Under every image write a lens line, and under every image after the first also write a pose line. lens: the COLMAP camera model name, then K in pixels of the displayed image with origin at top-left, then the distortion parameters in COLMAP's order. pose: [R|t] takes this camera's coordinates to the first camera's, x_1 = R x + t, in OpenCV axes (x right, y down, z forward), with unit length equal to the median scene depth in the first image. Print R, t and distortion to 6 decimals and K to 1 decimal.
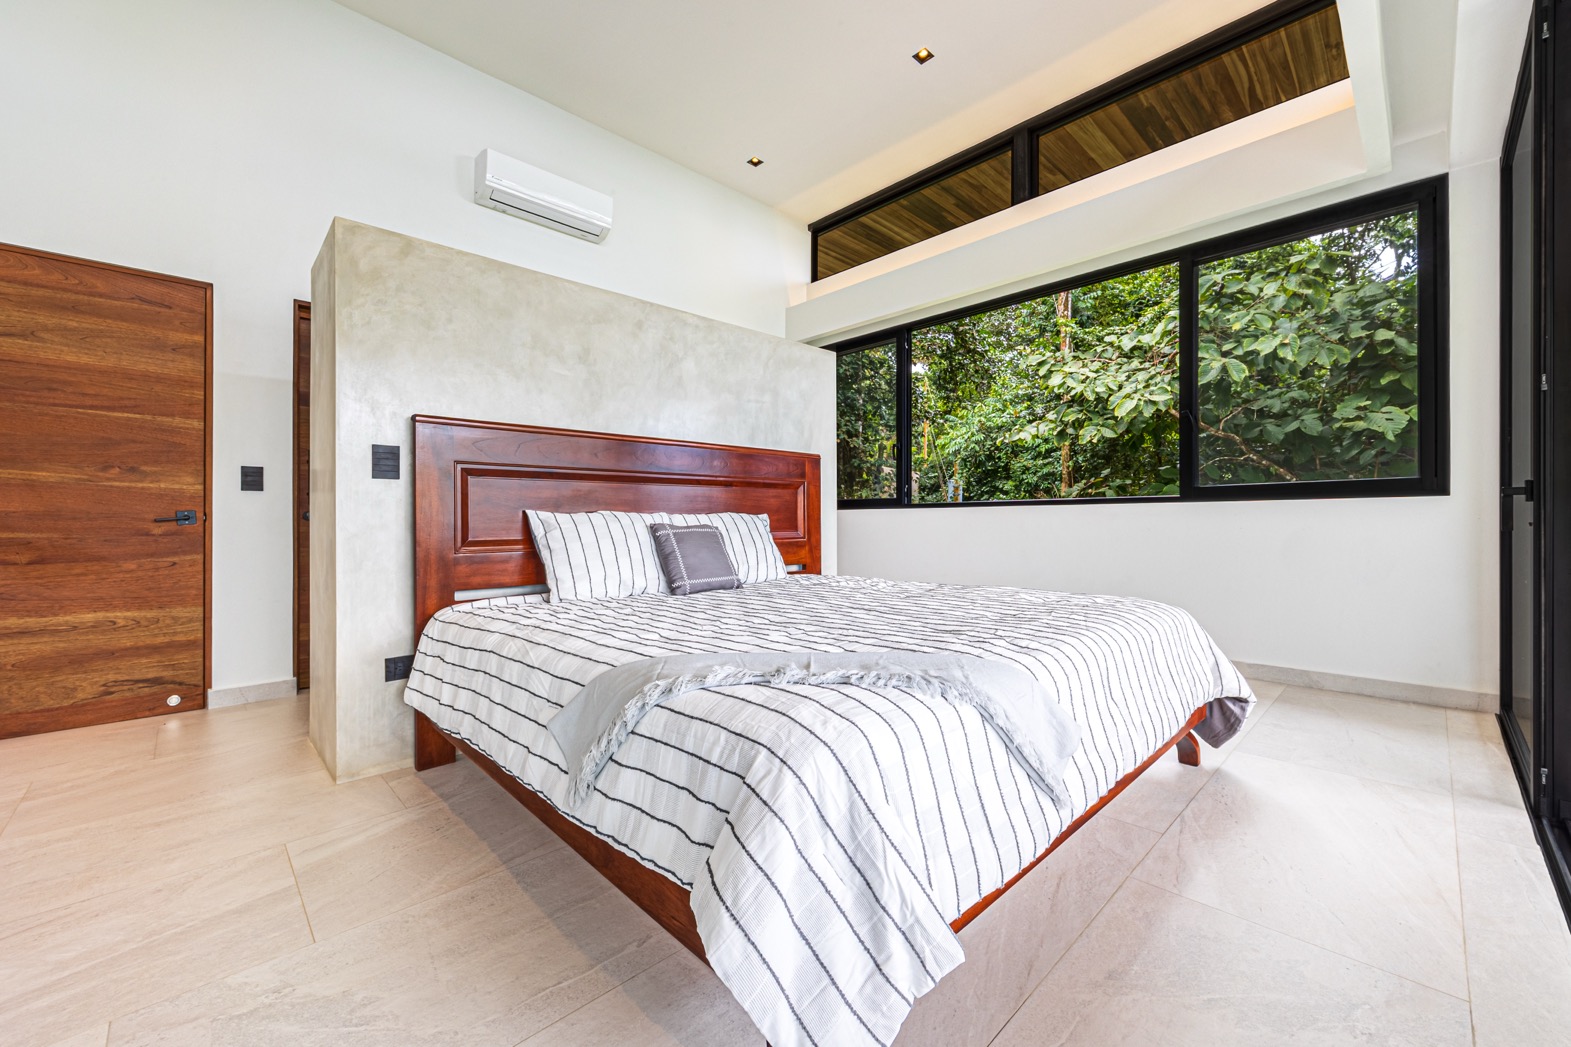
lens RADIAL K [[621.4, 0, 814.8], [0, 621.4, 521.1], [0, 0, 1]] dist [-0.003238, 0.000131]
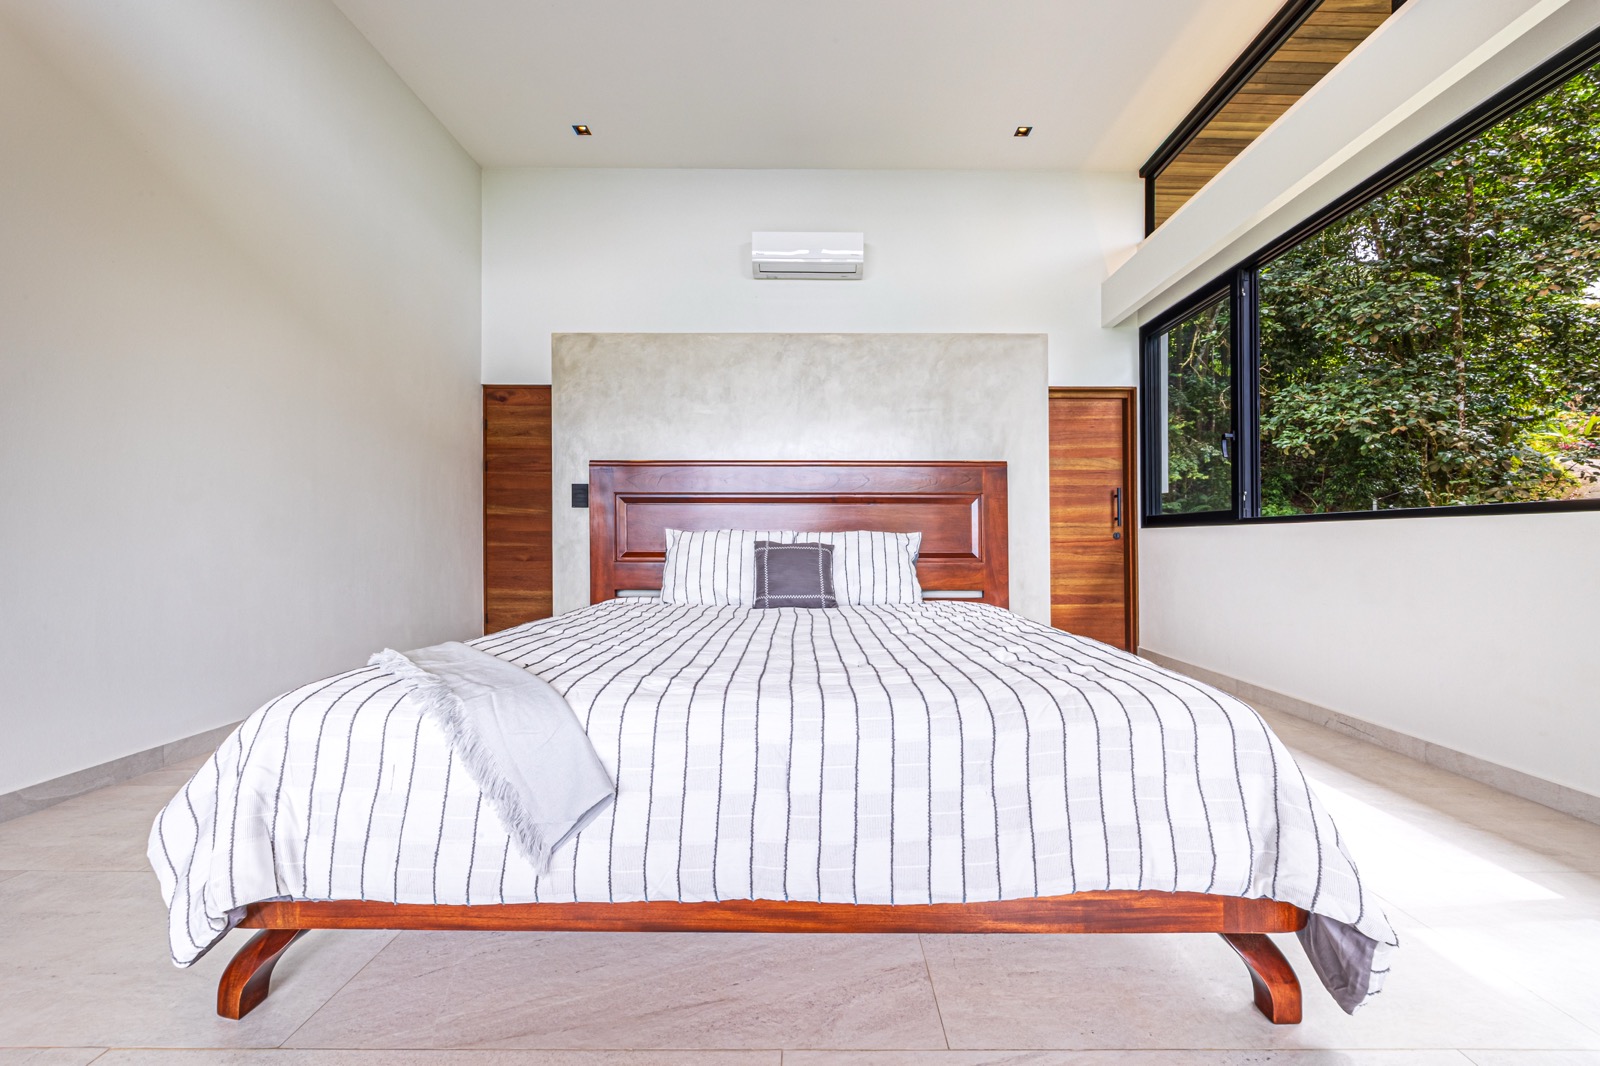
lens RADIAL K [[632.9, 0, 816.9], [0, 632.9, 536.2], [0, 0, 1]] dist [-0.003238, 0.000131]
pose [[0.700772, 0.003350, -0.713377, 0.539196], [-0.009416, 0.999945, -0.004554, -0.000033], [0.713323, 0.009909, 0.700766, 0.274456]]
